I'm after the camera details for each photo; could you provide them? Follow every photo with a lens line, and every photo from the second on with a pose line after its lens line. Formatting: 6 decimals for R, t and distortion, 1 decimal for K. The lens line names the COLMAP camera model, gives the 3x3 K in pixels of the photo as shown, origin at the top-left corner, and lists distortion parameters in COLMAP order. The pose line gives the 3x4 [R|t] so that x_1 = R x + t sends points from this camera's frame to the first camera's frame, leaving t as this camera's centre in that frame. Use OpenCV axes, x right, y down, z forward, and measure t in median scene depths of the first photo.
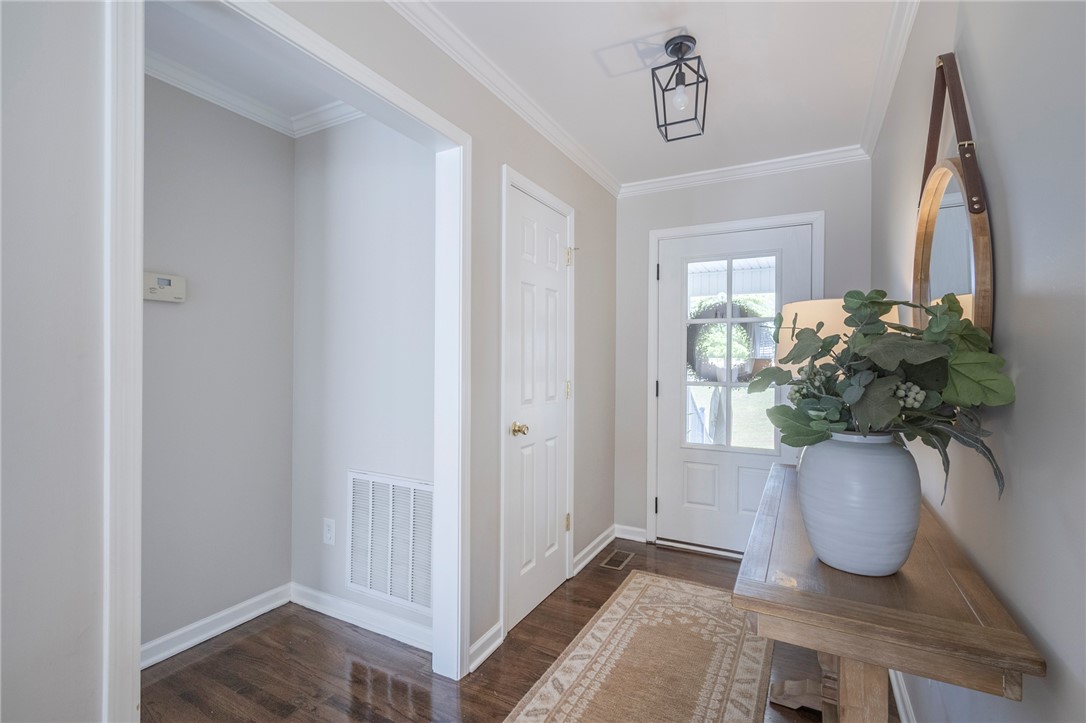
lens RADIAL K [[494.9, 0, 541.9], [0, 494.9, 360.1], [0, 0, 1]] dist [0.001596, -0.000176]
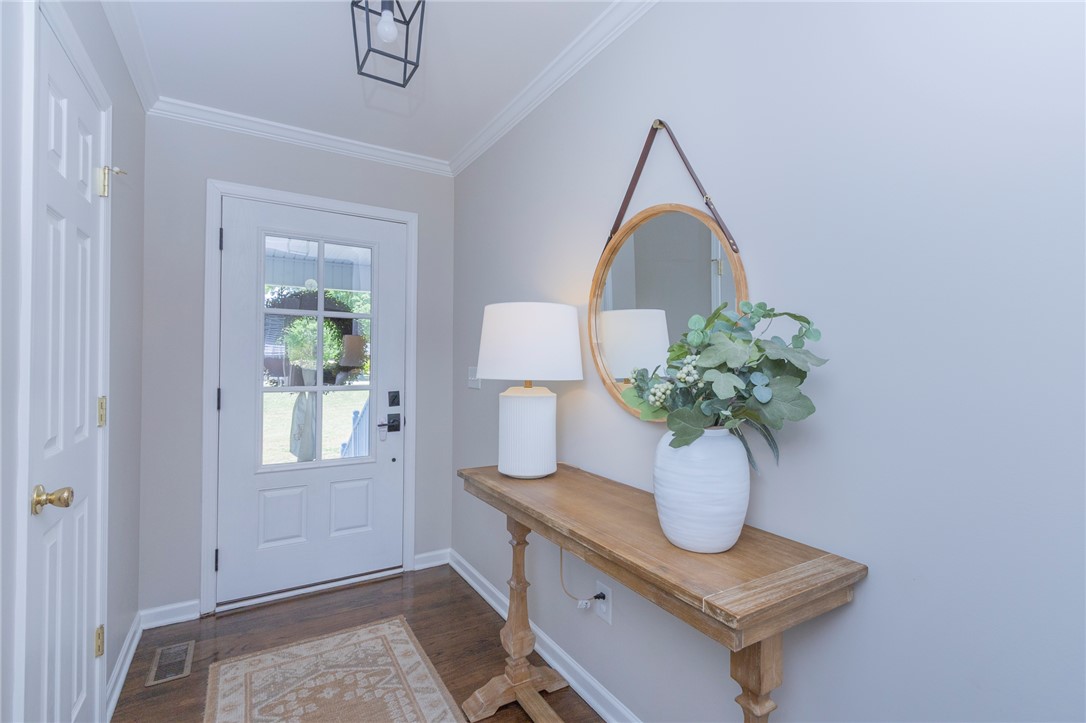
lens RADIAL K [[494.9, 0, 543.0], [0, 494.9, 361.8], [0, 0, 1]] dist [0.001596, -0.000176]
pose [[0.507841, 0.000074, 0.861451, -0.187418], [-0.003124, 0.999994, 0.001756, 0.000012], [-0.861445, -0.003583, 0.507838, 0.272065]]
